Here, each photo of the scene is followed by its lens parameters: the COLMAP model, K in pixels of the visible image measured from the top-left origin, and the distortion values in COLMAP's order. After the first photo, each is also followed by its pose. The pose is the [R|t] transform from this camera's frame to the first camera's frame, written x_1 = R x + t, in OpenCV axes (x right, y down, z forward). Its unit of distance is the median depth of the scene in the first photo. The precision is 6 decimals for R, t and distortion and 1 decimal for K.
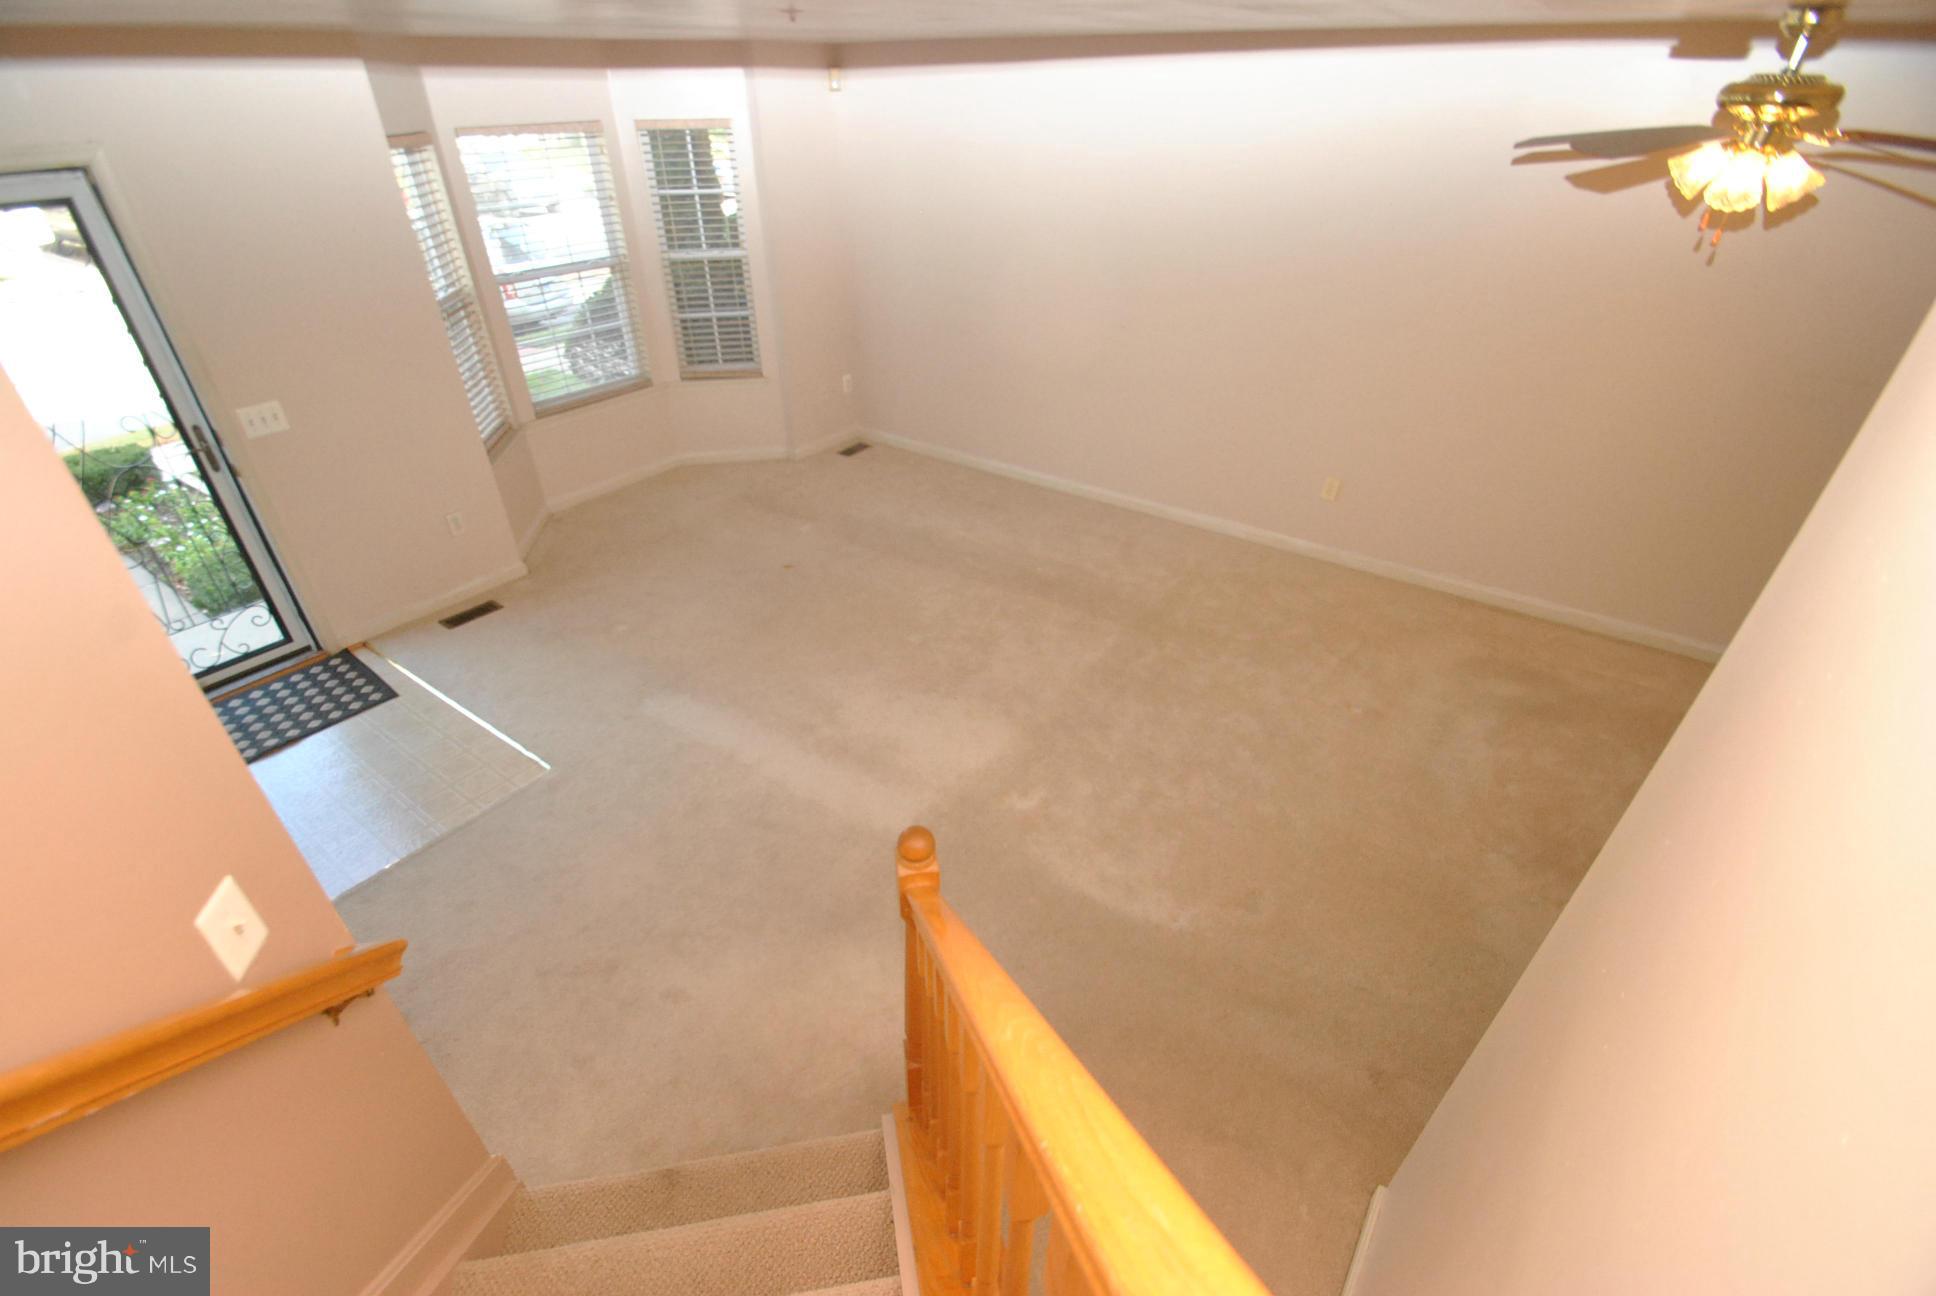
lens RADIAL K [[847.6, 0, 938.1], [0, 847.6, 682.6], [0, 0, 1]] dist [0.008919, -0.011015]
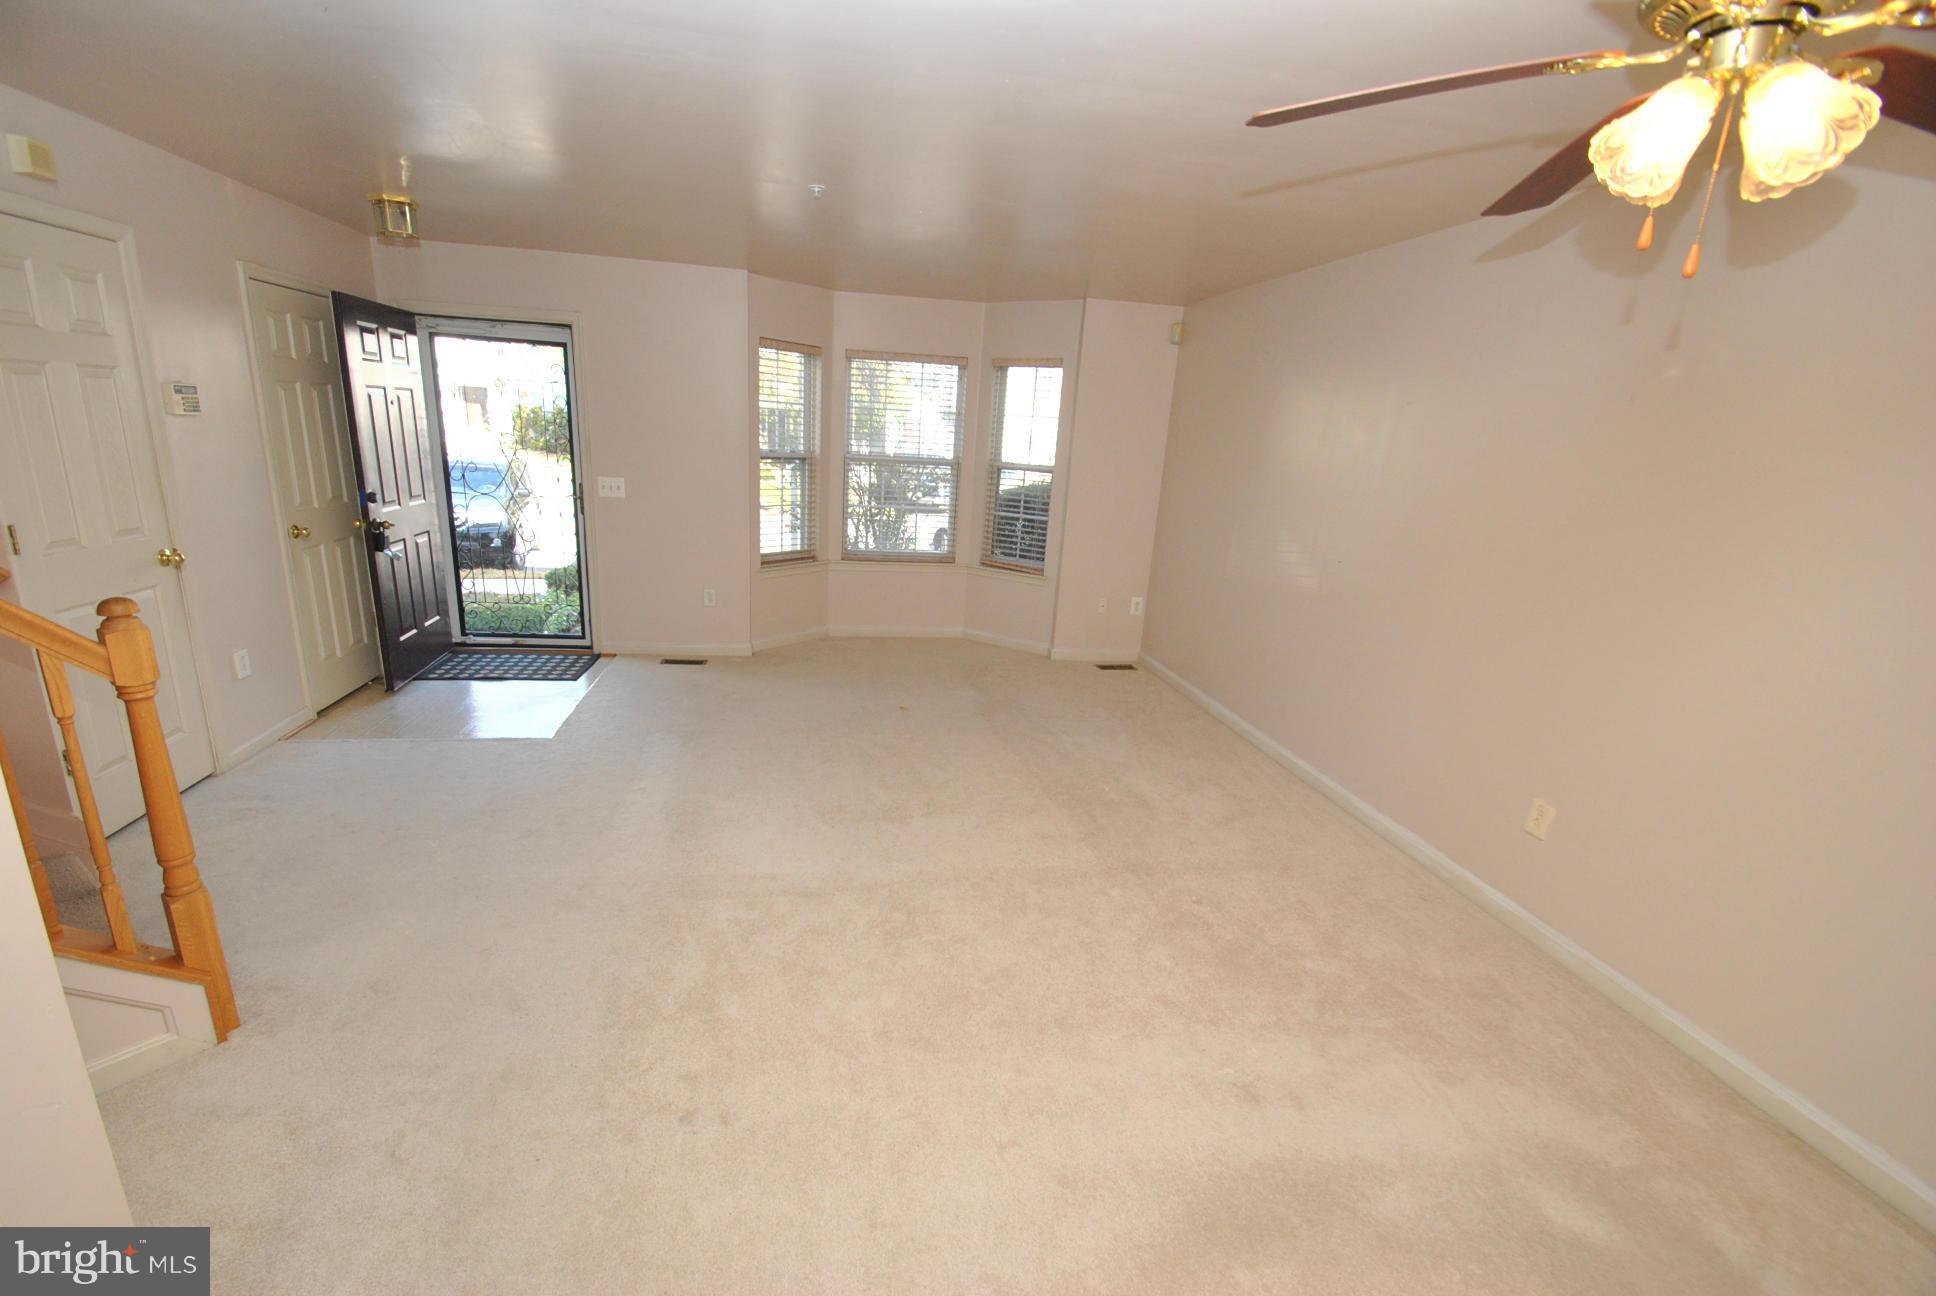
lens RADIAL K [[847.6, 0, 938.1], [0, 847.6, 682.6], [0, 0, 1]] dist [0.008919, -0.011015]
pose [[0.715995, 0.243487, -0.654266, 0.564405], [-0.449217, 0.878089, -0.164816, -0.015992], [0.534373, 0.411915, 0.738086, 0.282032]]
